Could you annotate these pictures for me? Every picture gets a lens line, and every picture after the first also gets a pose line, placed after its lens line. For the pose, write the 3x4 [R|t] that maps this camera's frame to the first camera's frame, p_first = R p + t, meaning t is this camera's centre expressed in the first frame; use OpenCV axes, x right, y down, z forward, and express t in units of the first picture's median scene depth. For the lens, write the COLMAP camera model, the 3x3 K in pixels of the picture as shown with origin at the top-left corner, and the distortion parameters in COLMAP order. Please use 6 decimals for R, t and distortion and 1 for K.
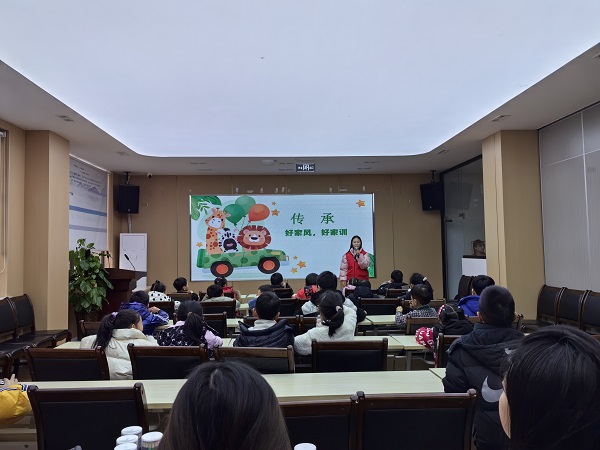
lens RADIAL K [[471.3, 0, 300.0], [0, 471.3, 225.0], [0, 0, 1]] dist [0.004868, -0.008944]
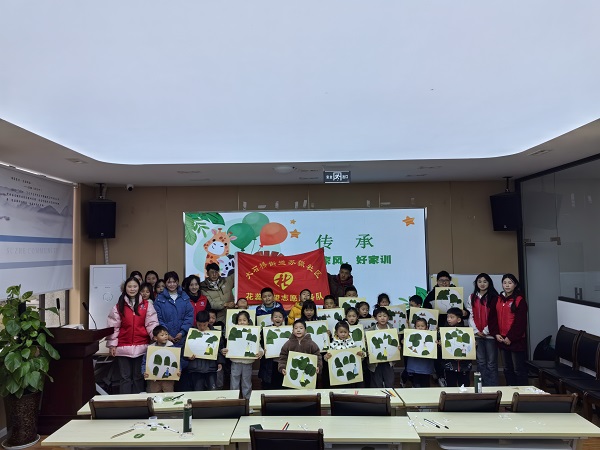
lens RADIAL K [[471.3, 0, 300.0], [0, 471.3, 225.0], [0, 0, 1]] dist [0.004868, -0.008944]
pose [[0.998868, -0.006877, -0.047063, -0.009253], [0.007014, 0.999972, 0.002743, -0.045254], [0.047043, -0.003070, 0.998888, 0.255134]]
